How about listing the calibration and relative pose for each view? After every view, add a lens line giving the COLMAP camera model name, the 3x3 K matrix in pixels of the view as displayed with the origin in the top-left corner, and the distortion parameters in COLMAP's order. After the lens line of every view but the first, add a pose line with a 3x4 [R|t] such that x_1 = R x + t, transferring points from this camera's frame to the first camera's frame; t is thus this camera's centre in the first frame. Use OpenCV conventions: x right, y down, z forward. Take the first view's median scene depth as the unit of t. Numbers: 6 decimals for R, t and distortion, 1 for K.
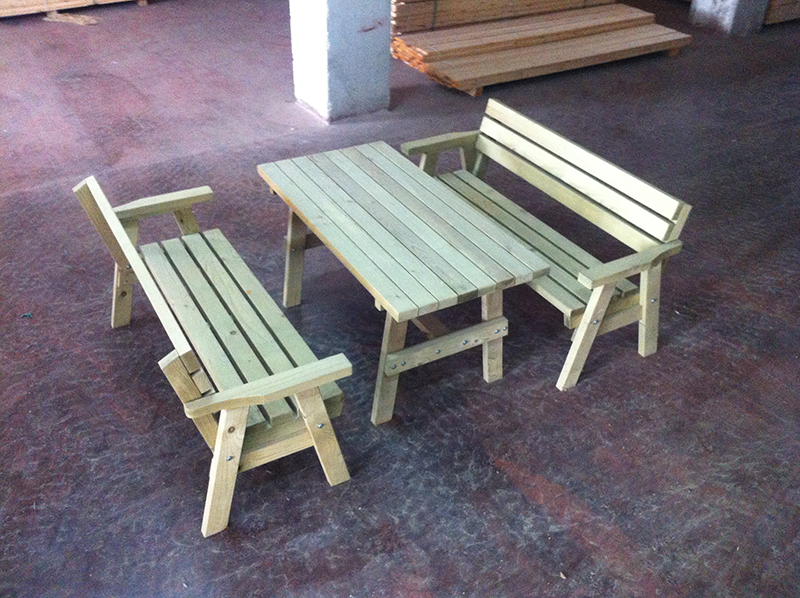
lens RADIAL K [[770.1, 0, 400.0], [0, 770.1, 299.0], [0, 0, 1]] dist [0.081428, -0.333345]
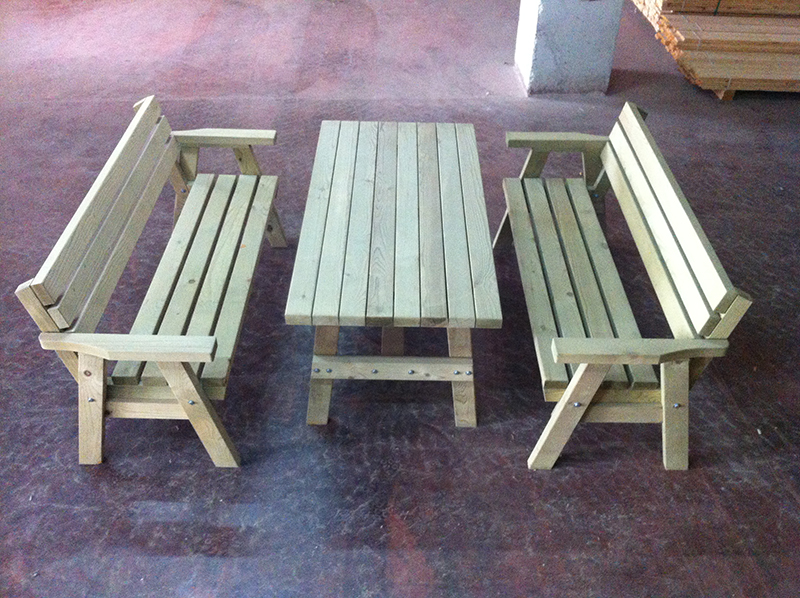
lens RADIAL K [[770.1, 0, 400.0], [0, 770.1, 299.0], [0, 0, 1]] dist [0.081428, -0.333345]
pose [[0.863949, 0.303605, -0.401766, 0.367753], [-0.279699, 0.952746, 0.118507, -0.111566], [0.418760, 0.009989, 0.908042, 0.199820]]
